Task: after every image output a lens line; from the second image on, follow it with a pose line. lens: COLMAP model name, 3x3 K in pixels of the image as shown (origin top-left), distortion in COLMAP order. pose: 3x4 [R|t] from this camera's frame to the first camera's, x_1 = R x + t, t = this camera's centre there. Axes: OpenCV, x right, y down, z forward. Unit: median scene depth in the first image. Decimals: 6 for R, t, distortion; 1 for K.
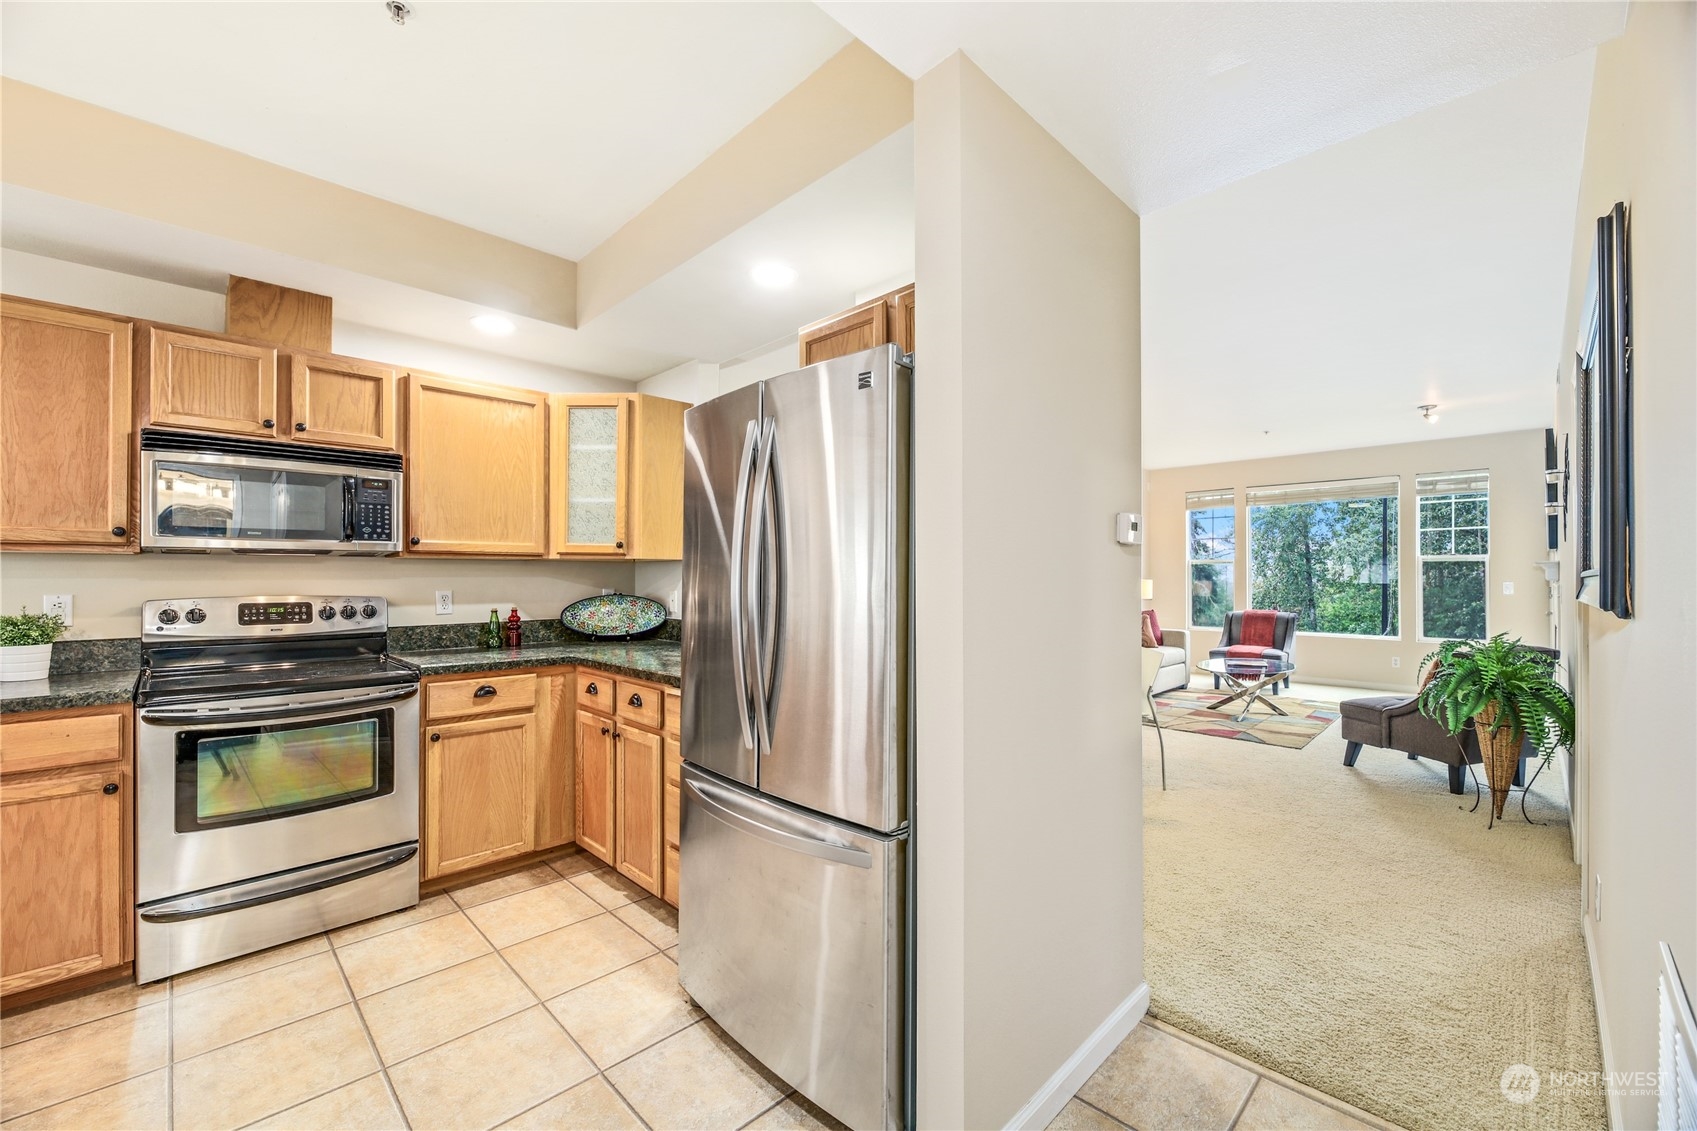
lens RADIAL K [[684.2, 0, 845.1], [0, 684.2, 572.5], [0, 0, 1]] dist [0.000709, -0.004036]
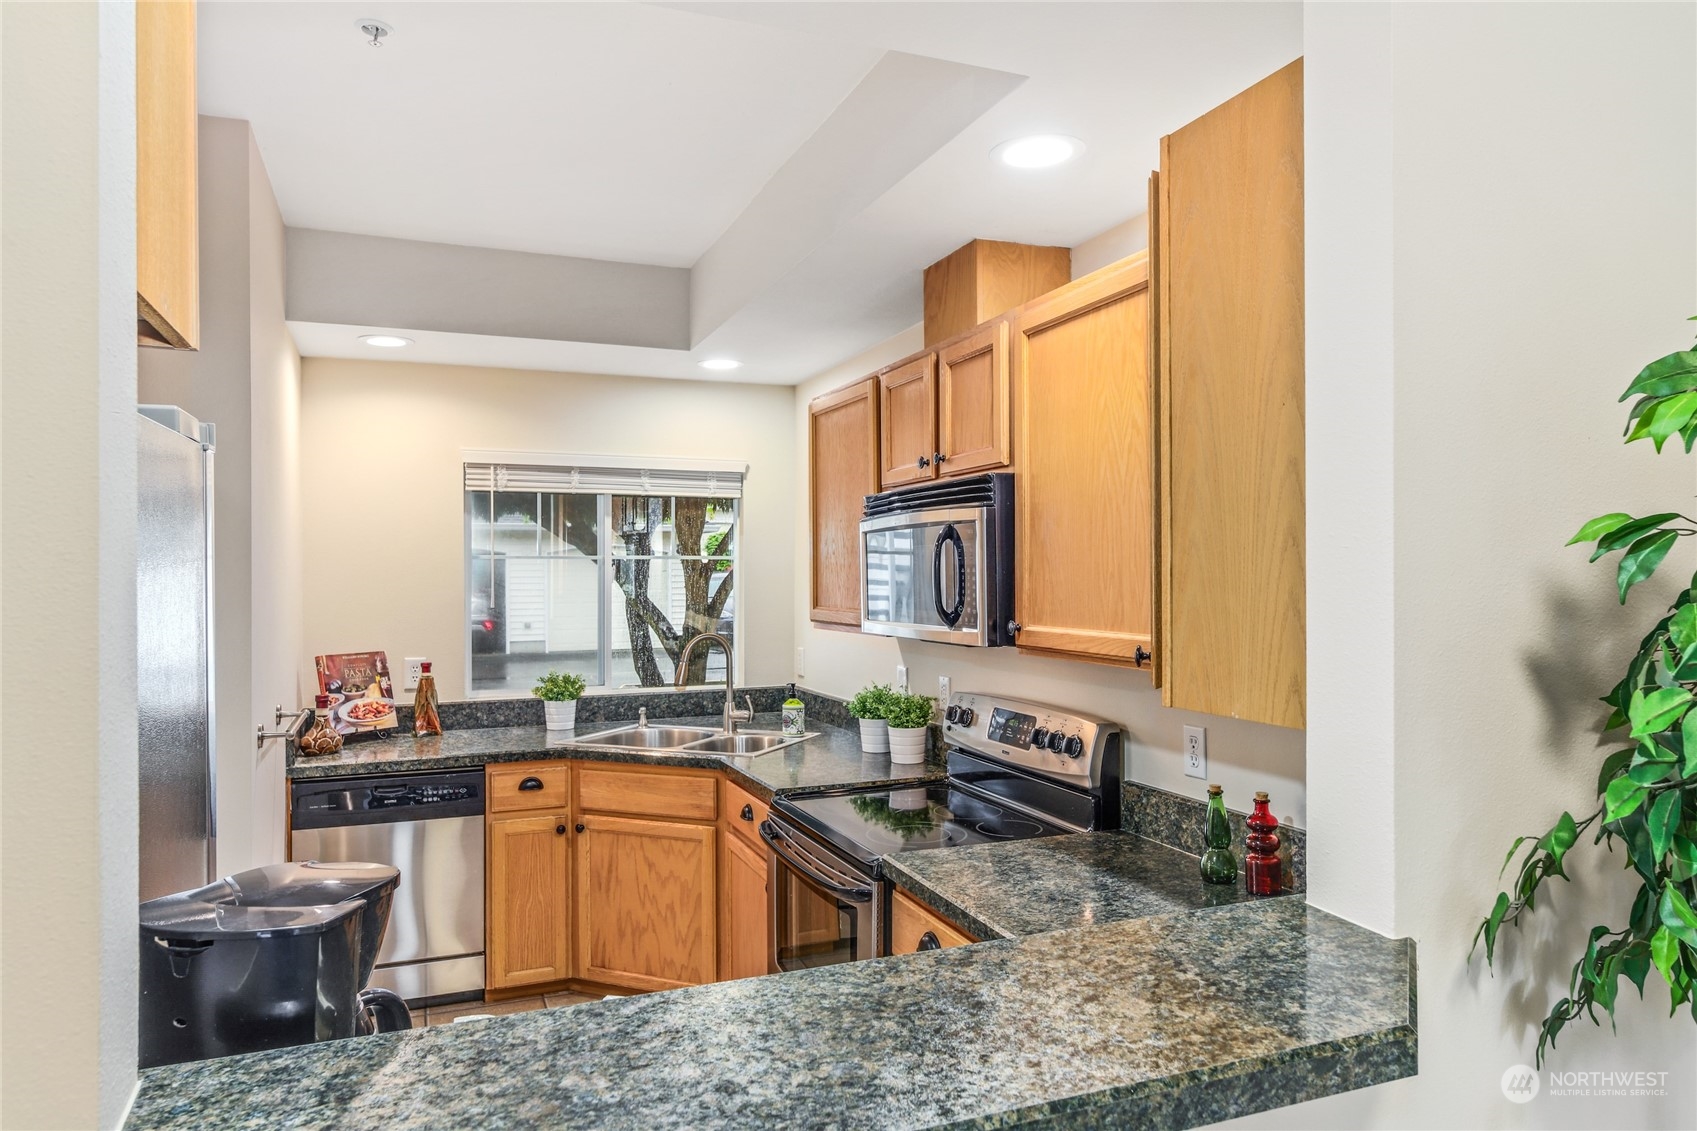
lens RADIAL K [[1076.4, 0, 848.5], [0, 1076.4, 565.5], [0, 0, 1]] dist [0.002833, 0.000432]
pose [[-0.388834, -0.000175, -0.921308, 0.201191], [0.013621, 0.999890, -0.005938, -0.091955], [0.921207, -0.014858, -0.388789, 1.210795]]
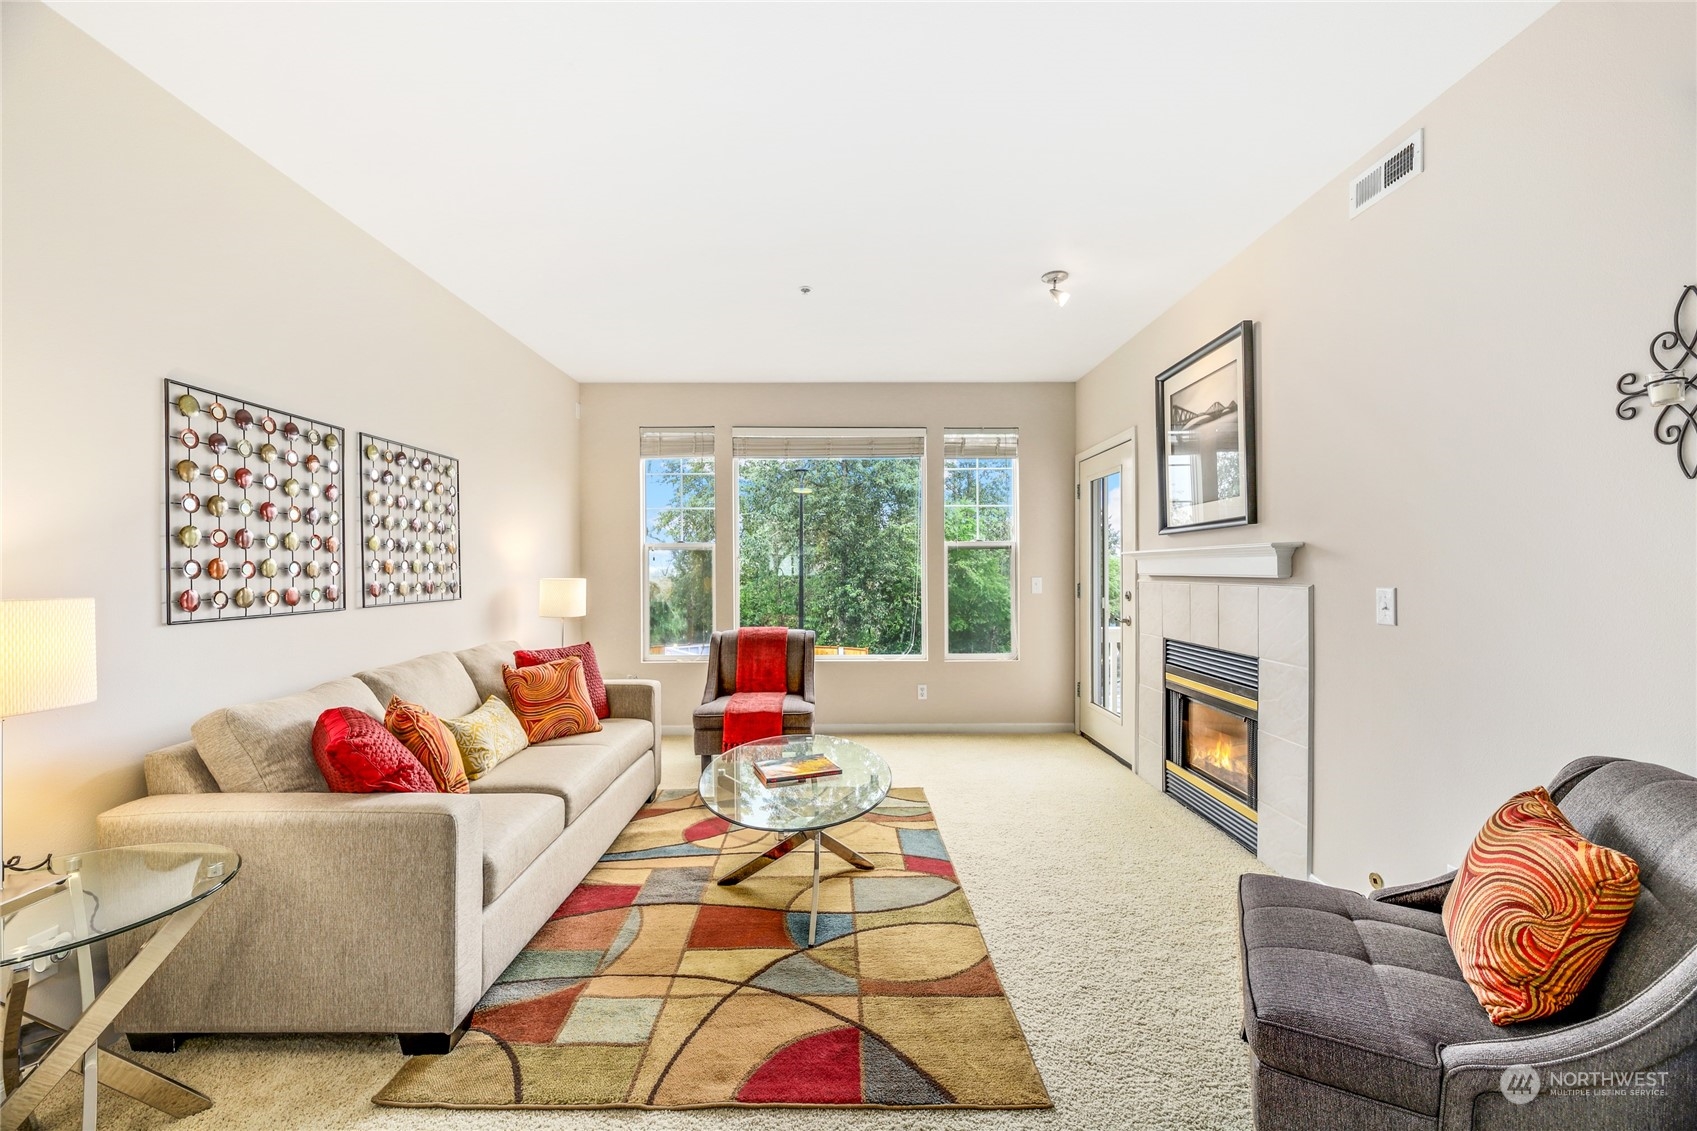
lens RADIAL K [[686.2, 0, 846.7], [0, 686.2, 570.1], [0, 0, 1]] dist [-0.001672, -0.000034]
pose [[0.698676, -0.003983, 0.715427, 0.632797], [-0.000630, 0.999981, 0.006183, 0.004100], [-0.715438, -0.004771, 0.698660, 1.452422]]
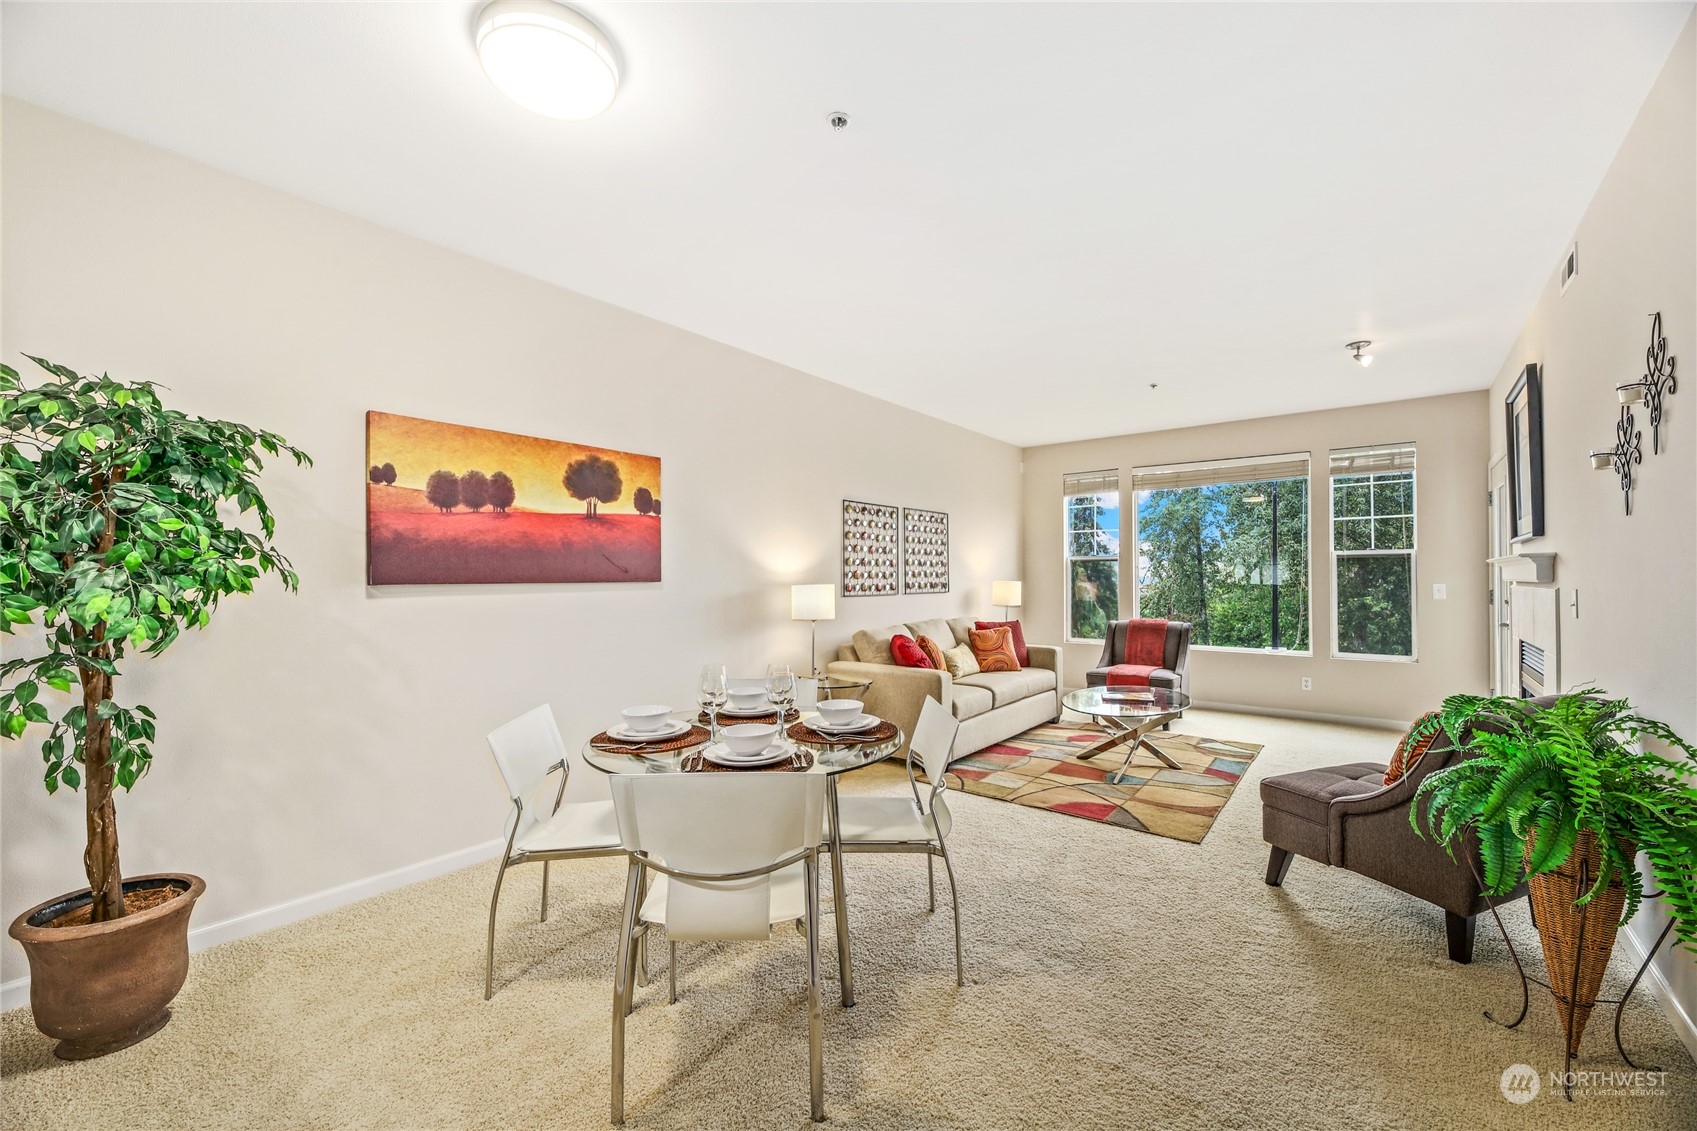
lens RADIAL K [[686.2, 0, 846.7], [0, 686.2, 570.1], [0, 0, 1]] dist [-0.001672, -0.000034]
pose [[0.992774, 0.000453, 0.119996, 0.445013], [0.000219, 0.999984, -0.005586, 0.005993], [-0.119997, 0.005572, 0.992759, 0.682897]]
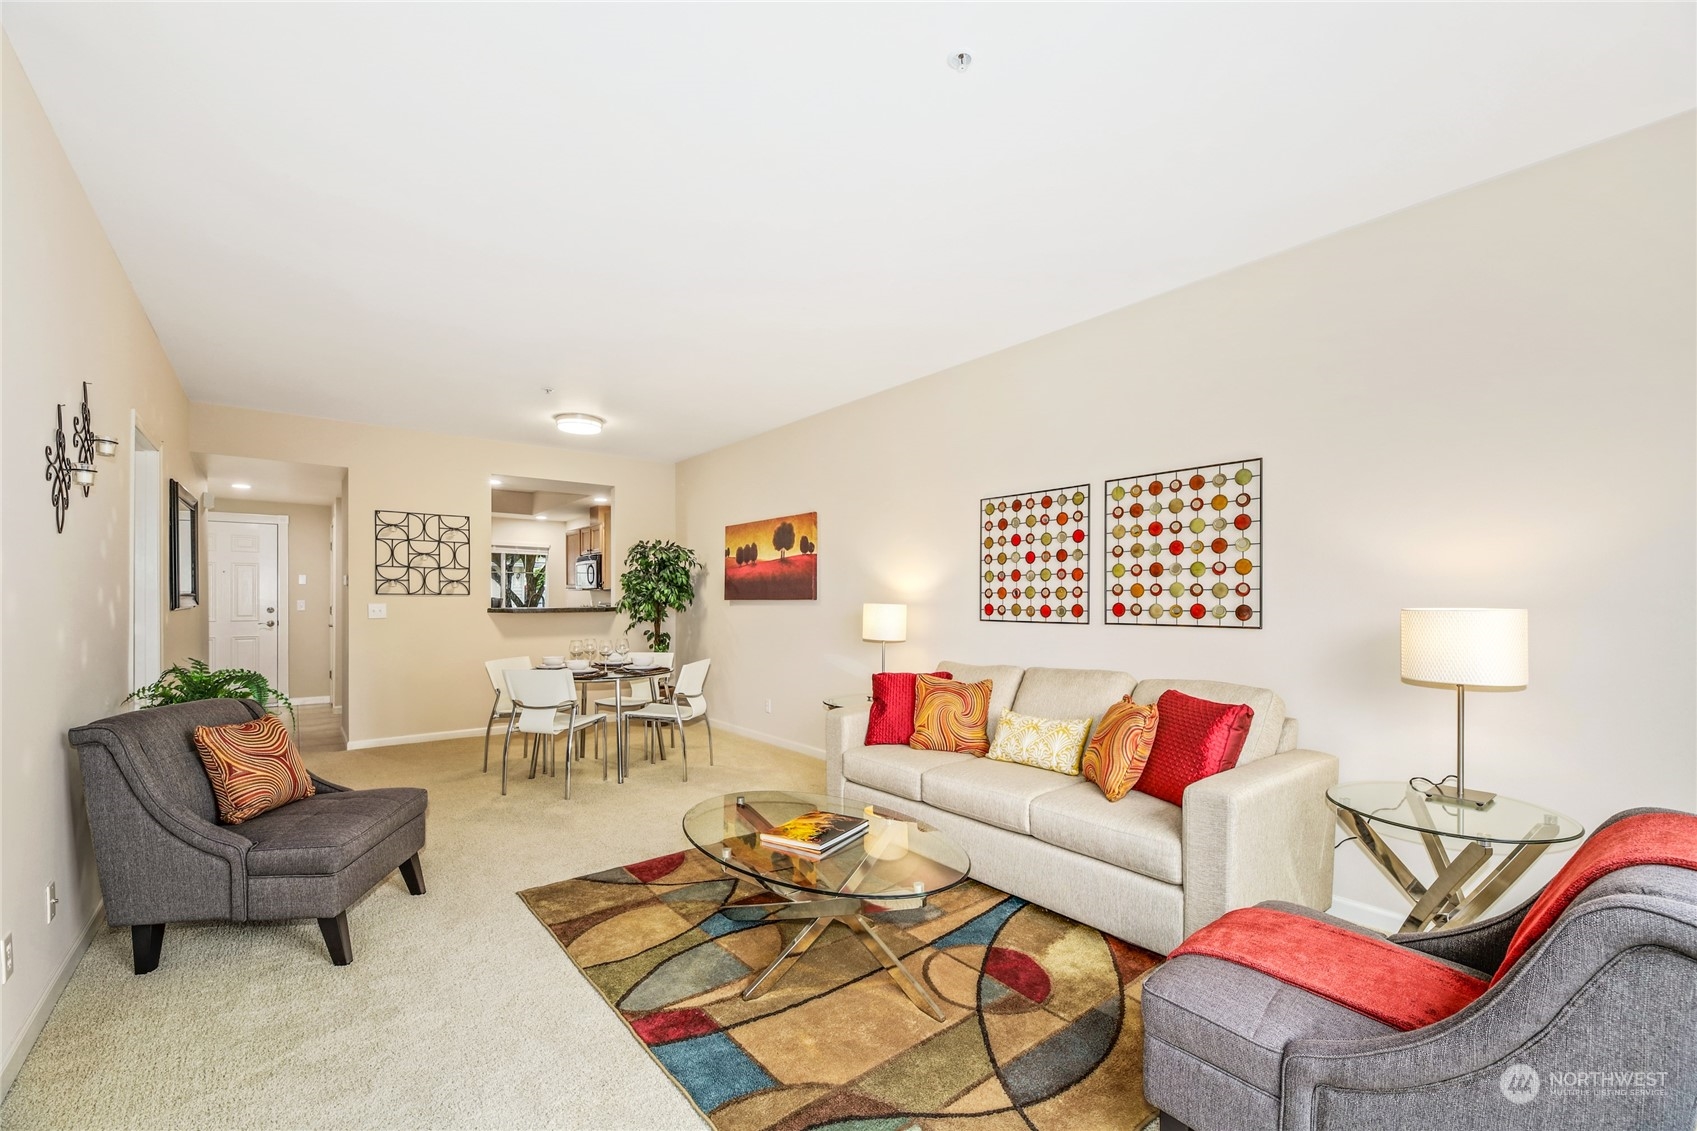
lens RADIAL K [[694.4, 0, 847.9], [0, 694.4, 597.5], [0, 0, 1]] dist [-0.000468, -0.000036]
pose [[-0.105053, 0.001408, -0.994466, 2.103189], [0.006789, 0.999977, 0.000698, 0.014323], [0.994443, -0.006678, -0.105060, 2.307021]]
